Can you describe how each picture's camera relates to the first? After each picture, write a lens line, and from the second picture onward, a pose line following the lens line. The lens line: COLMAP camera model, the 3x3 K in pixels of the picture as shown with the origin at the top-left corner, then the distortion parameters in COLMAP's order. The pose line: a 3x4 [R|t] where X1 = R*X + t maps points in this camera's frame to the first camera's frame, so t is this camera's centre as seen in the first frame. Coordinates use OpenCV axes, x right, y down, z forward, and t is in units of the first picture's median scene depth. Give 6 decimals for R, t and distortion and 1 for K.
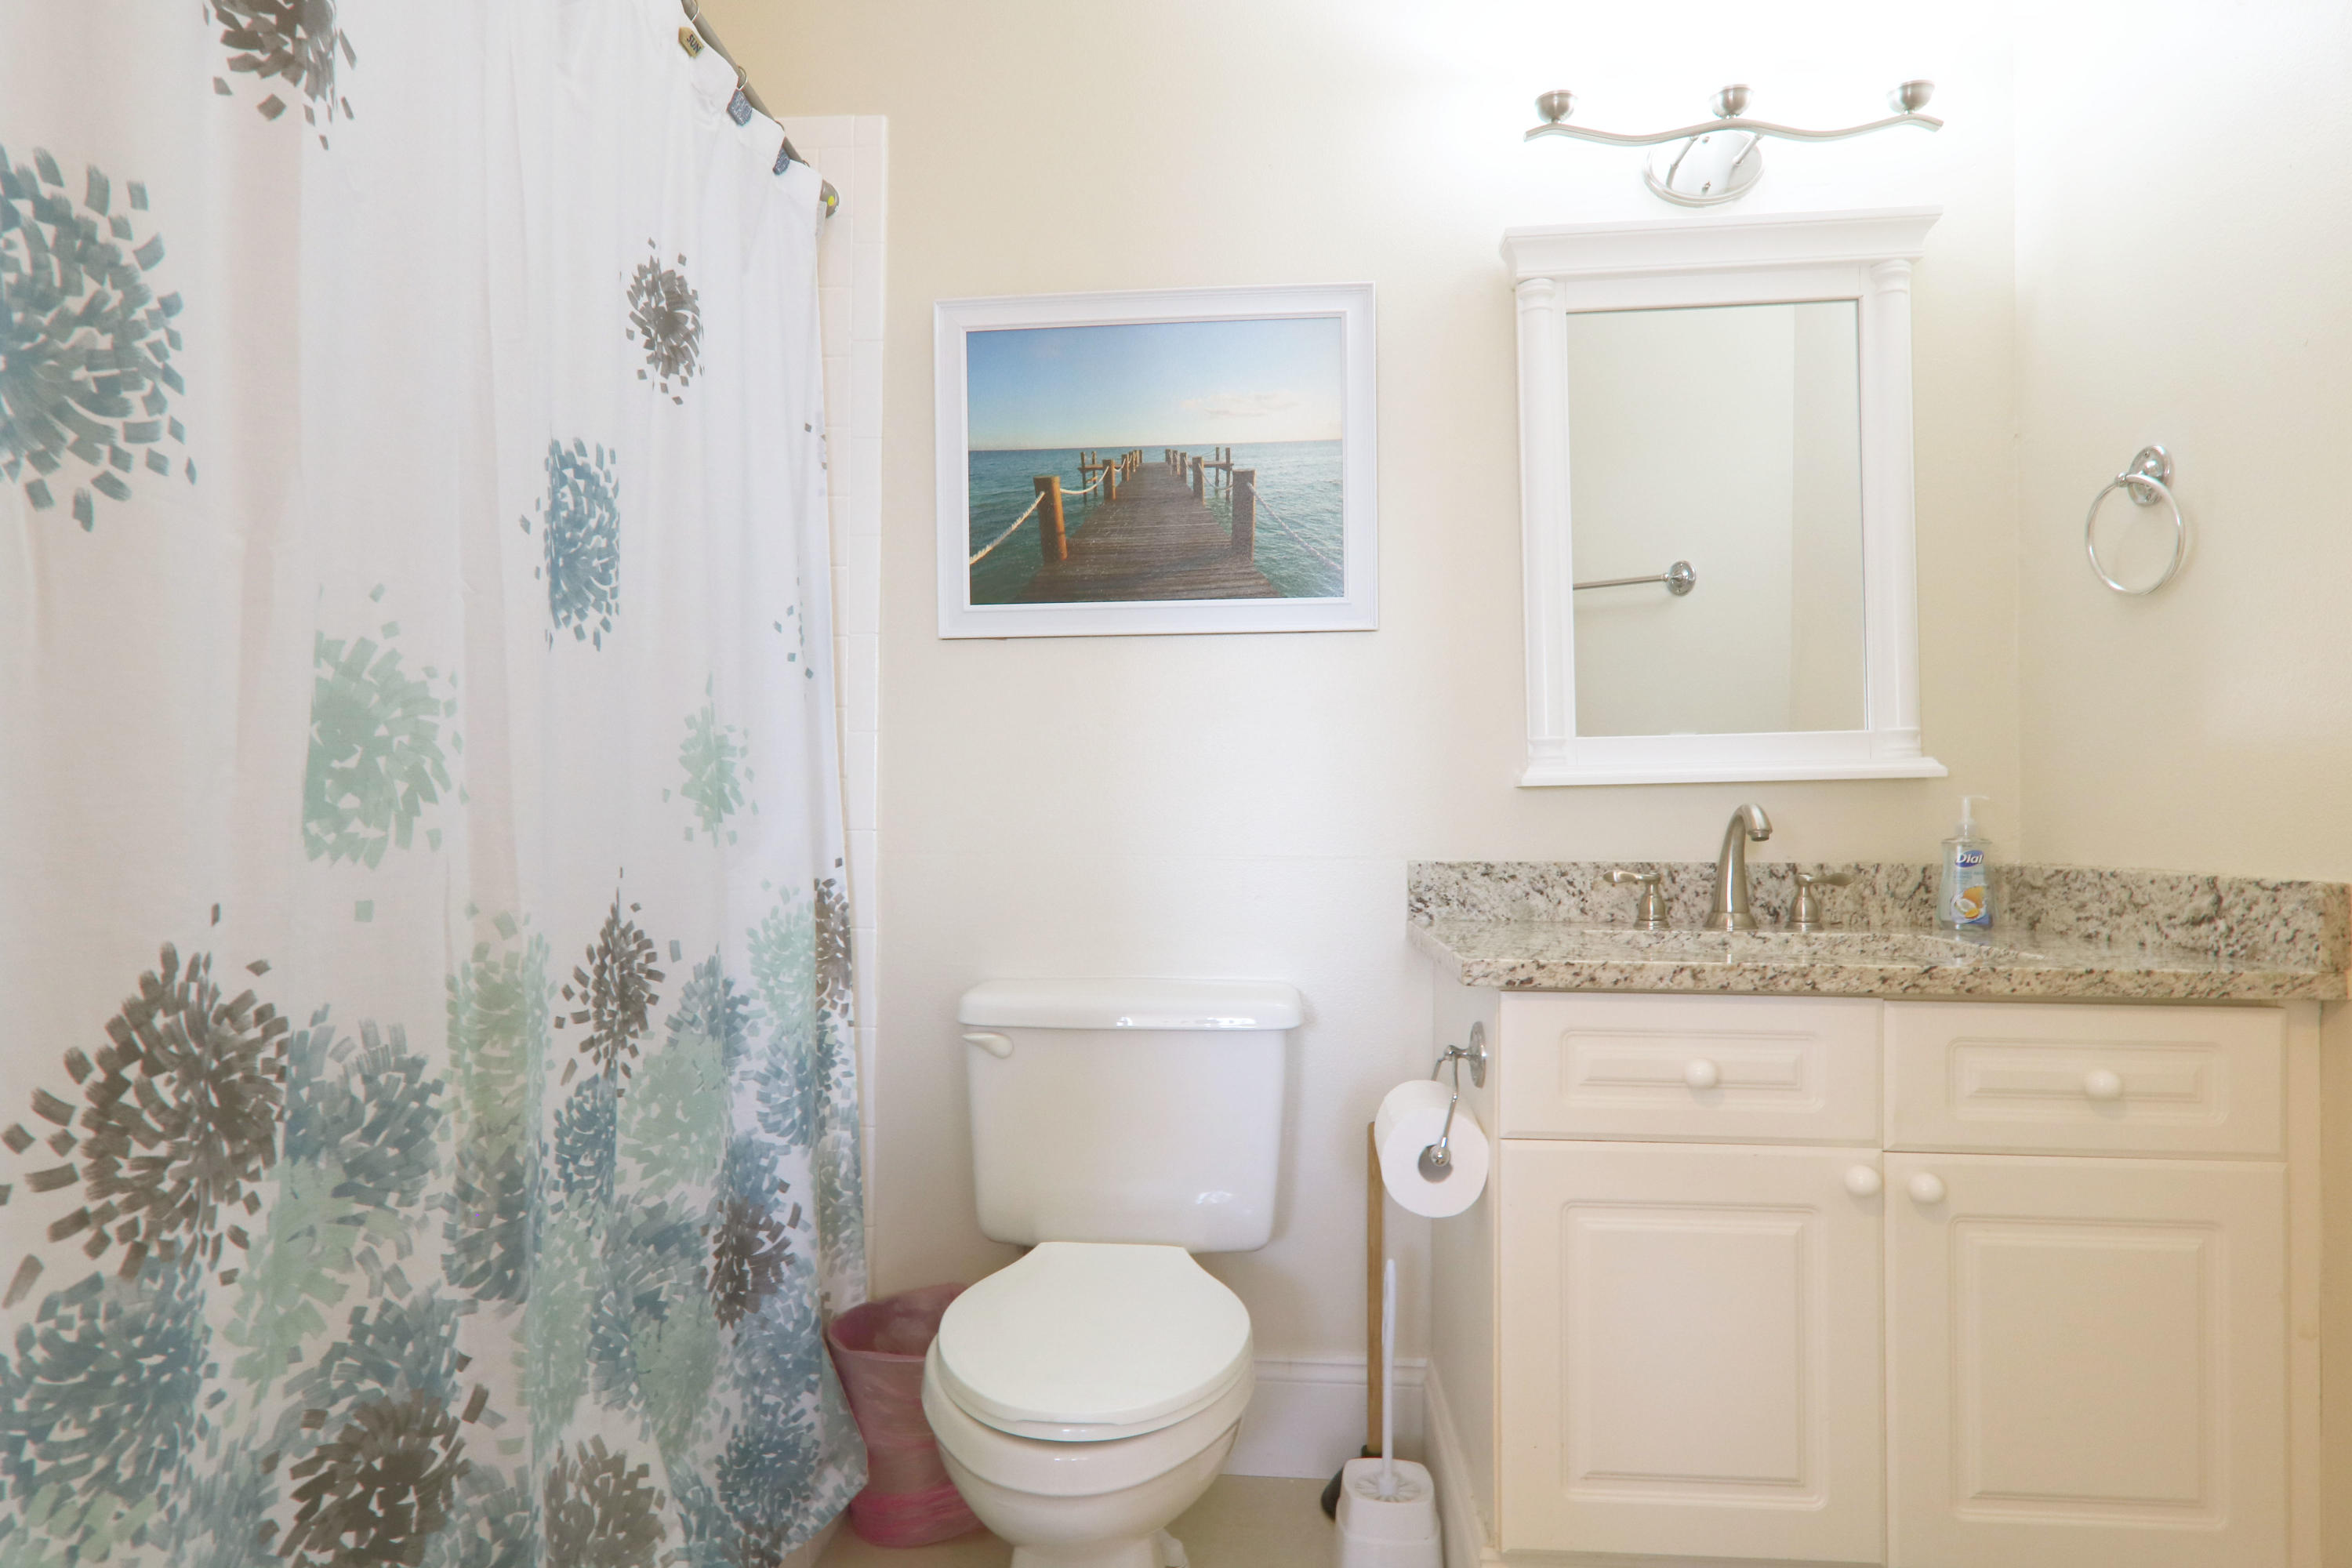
lens RADIAL K [[1310.6, 0, 1173.5], [0, 1310.6, 783.4], [0, 0, 1]] dist [0.006473, -0.001636]
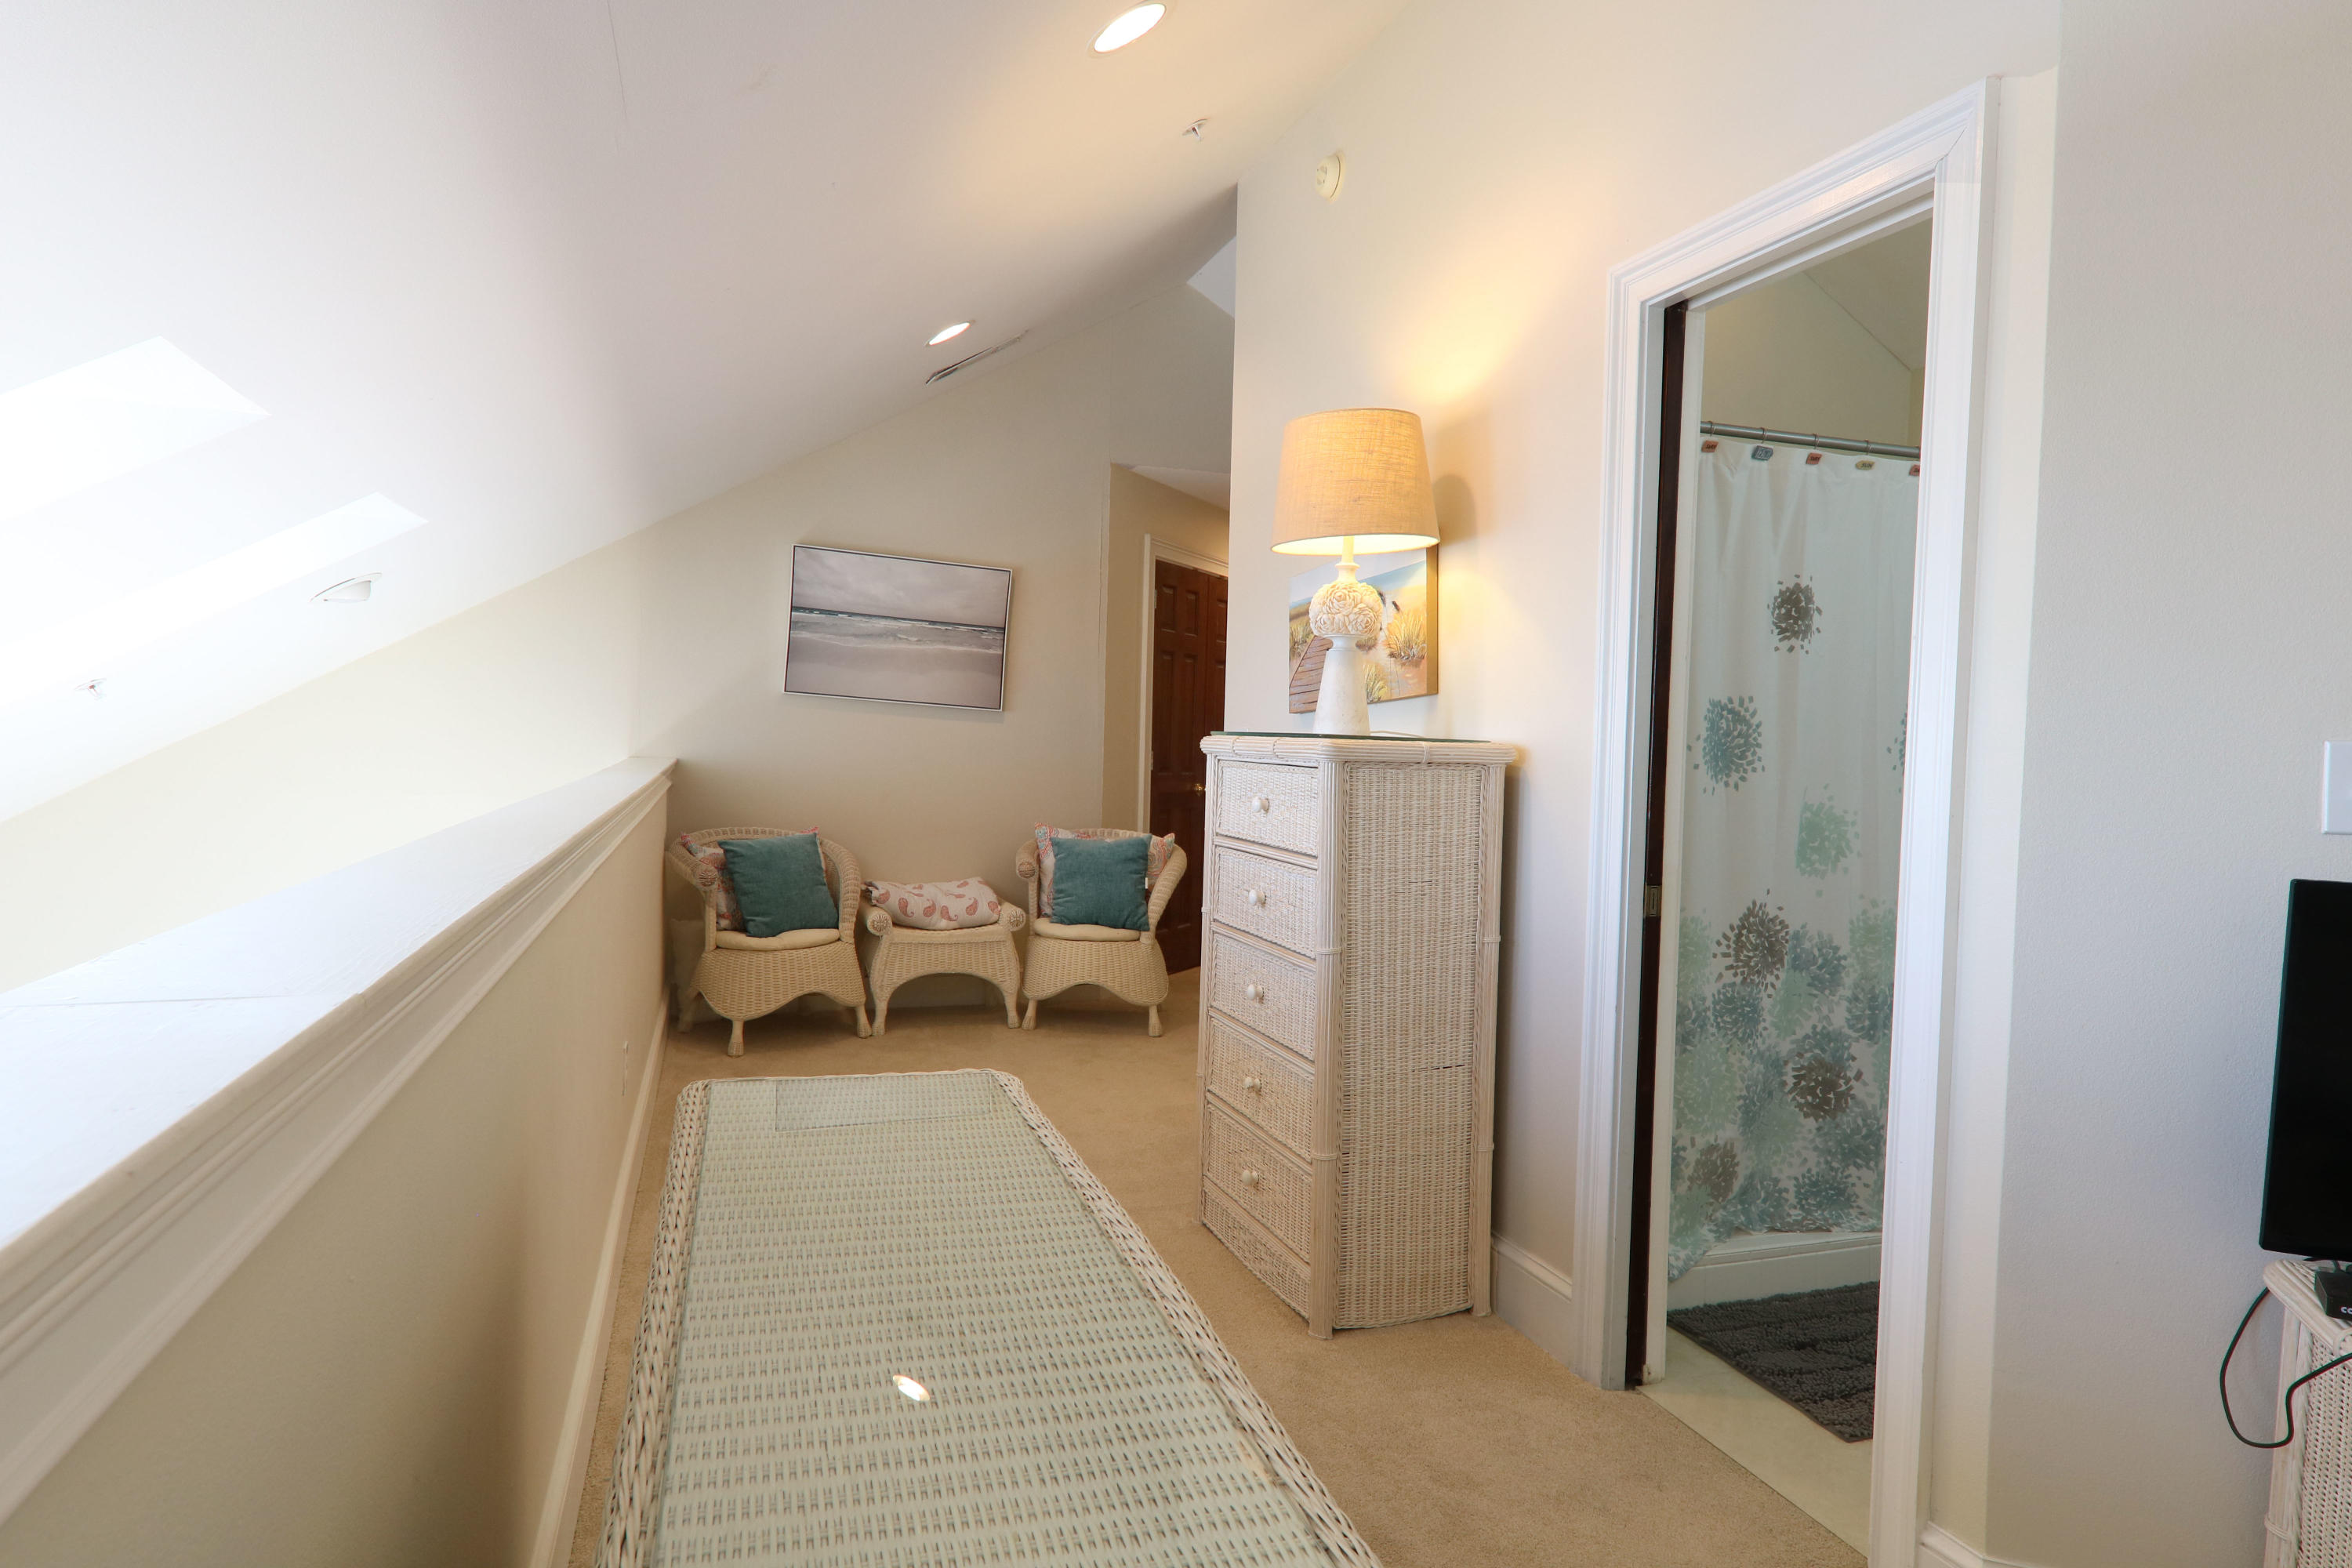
lens RADIAL K [[1298.6, 0, 1167.0], [0, 1298.6, 799.3], [0, 0, 1]] dist [0.013208, -0.004566]
pose [[0.391259, 0.052249, -0.918796, 1.606420], [0.004319, 0.998272, 0.058608, -0.314929], [0.920271, -0.026899, 0.390357, -1.607390]]
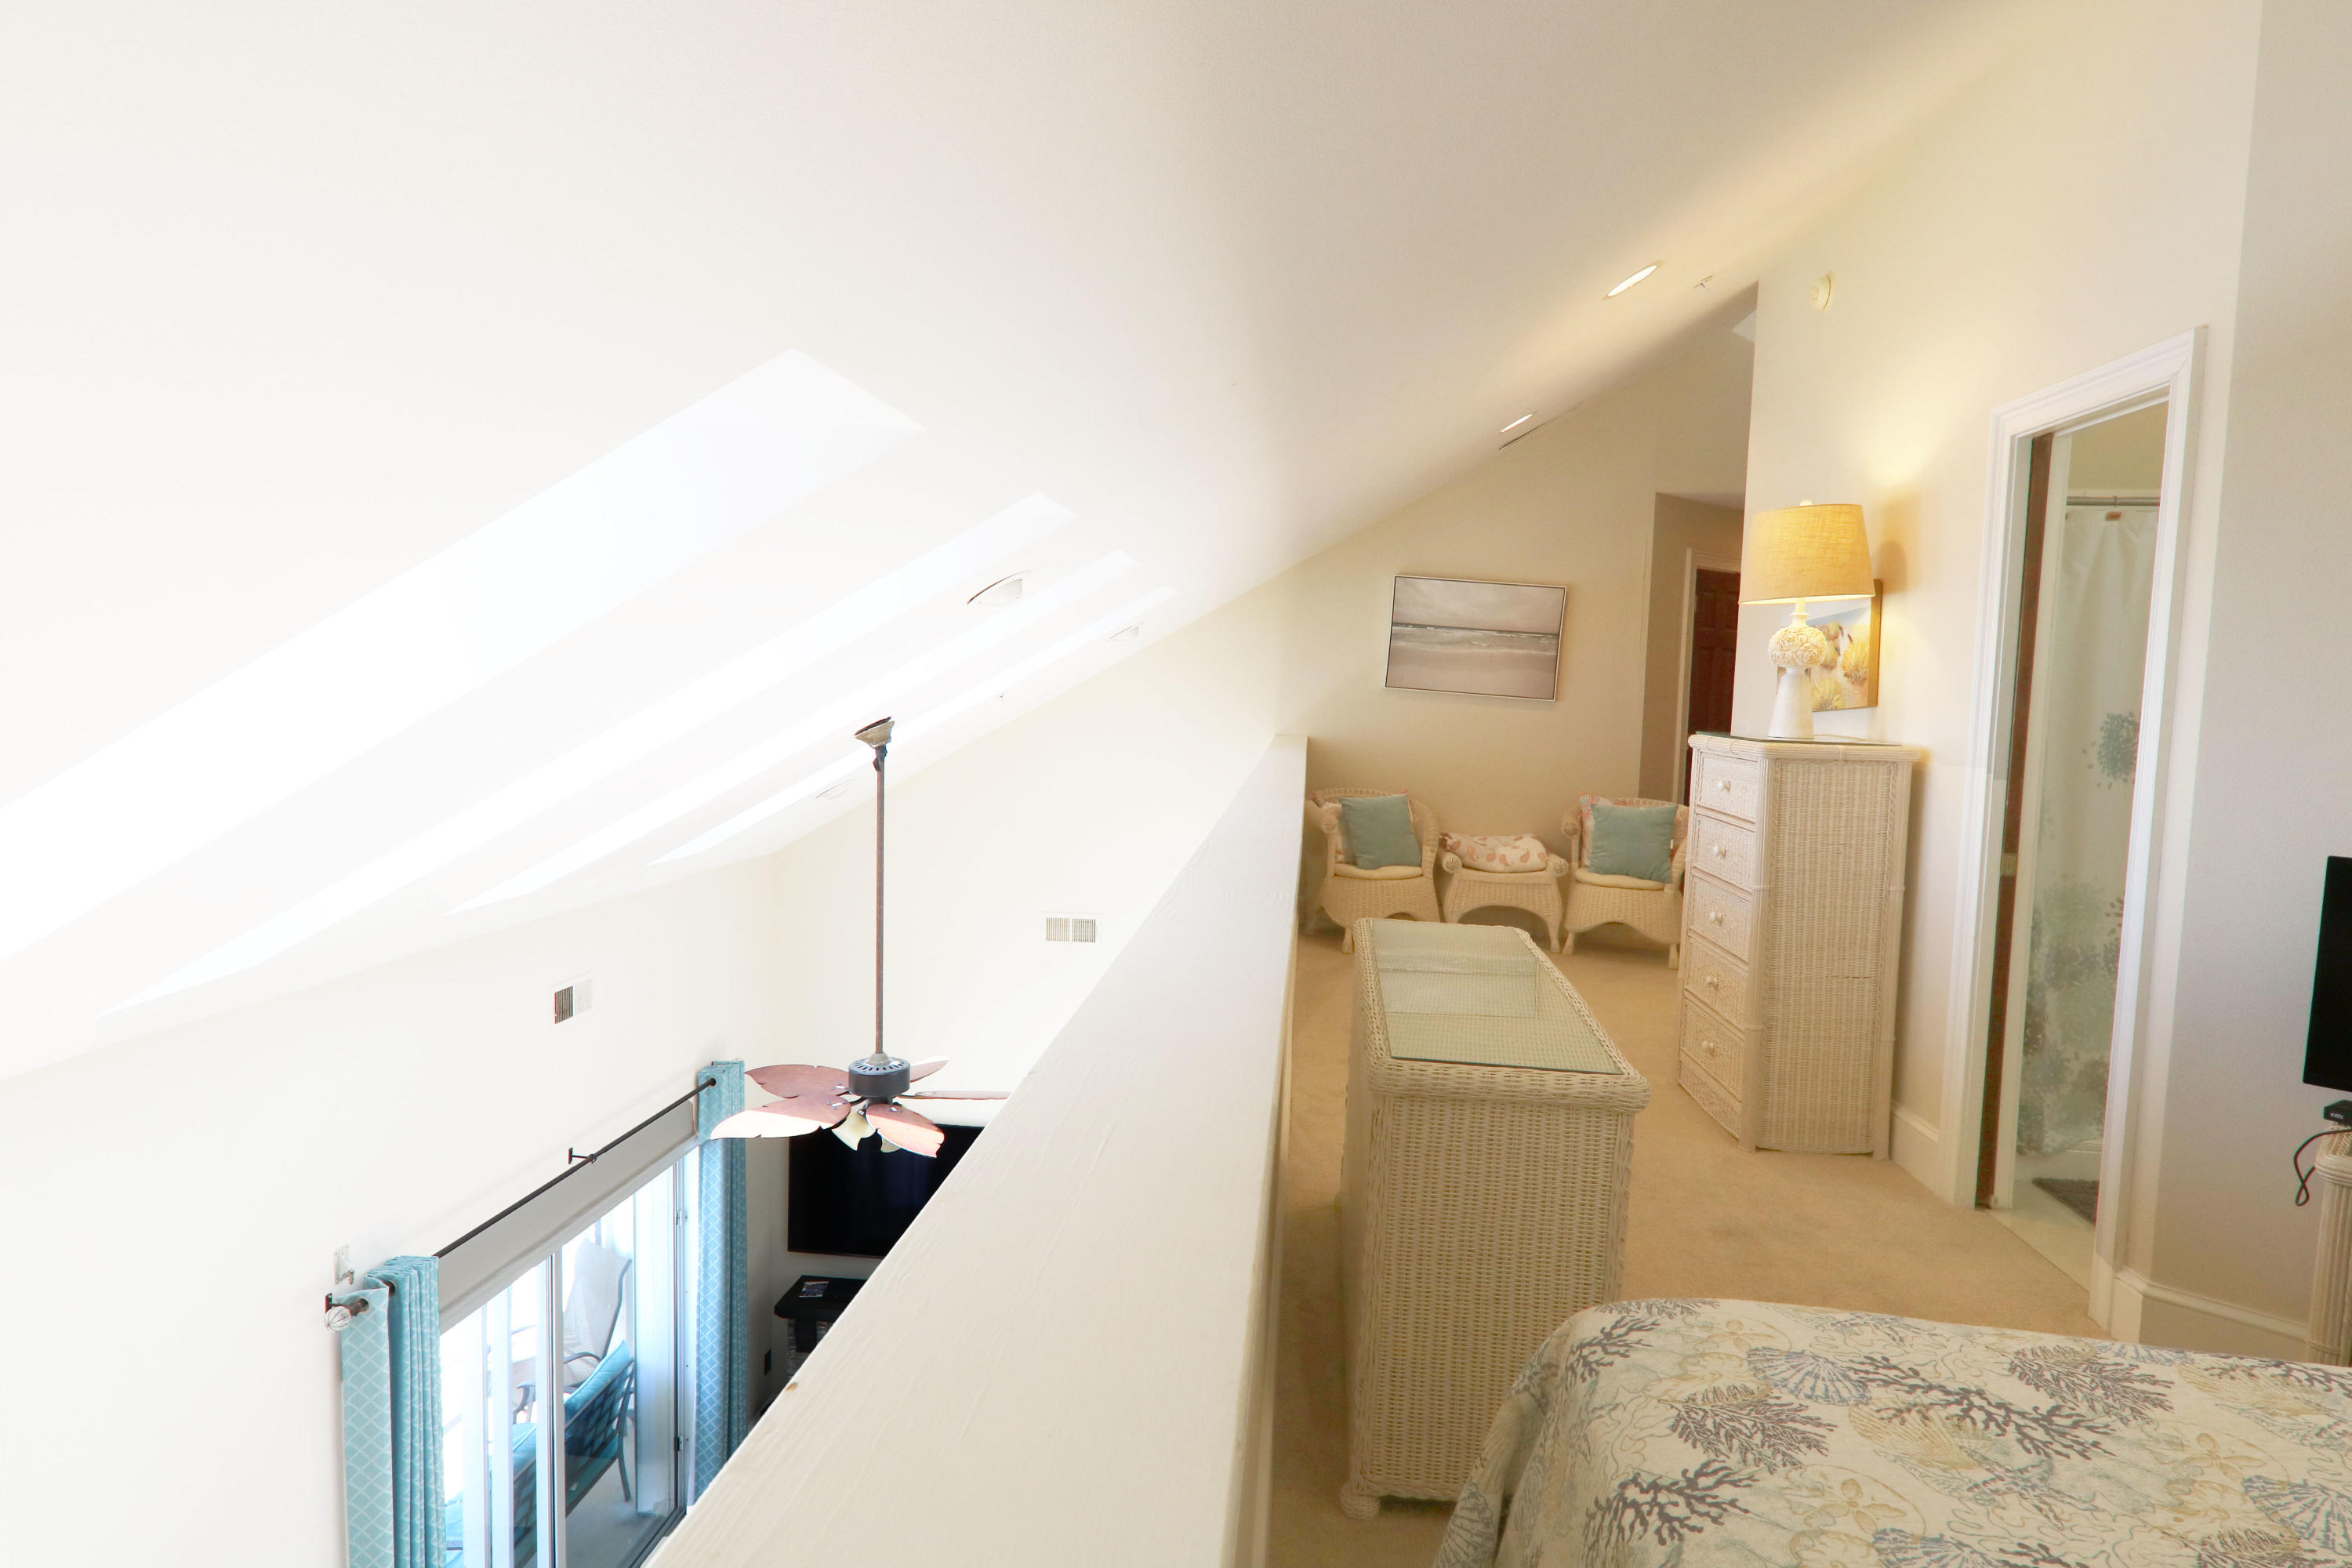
lens RADIAL K [[1310.6, 0, 1173.0], [0, 1310.6, 793.1], [0, 0, 1]] dist [0.006473, -0.001636]
pose [[-0.026314, 0.081549, -0.996322, 3.279494], [0.007685, 0.996654, 0.081374, -0.467365], [0.999624, -0.005515, -0.026853, -1.929129]]
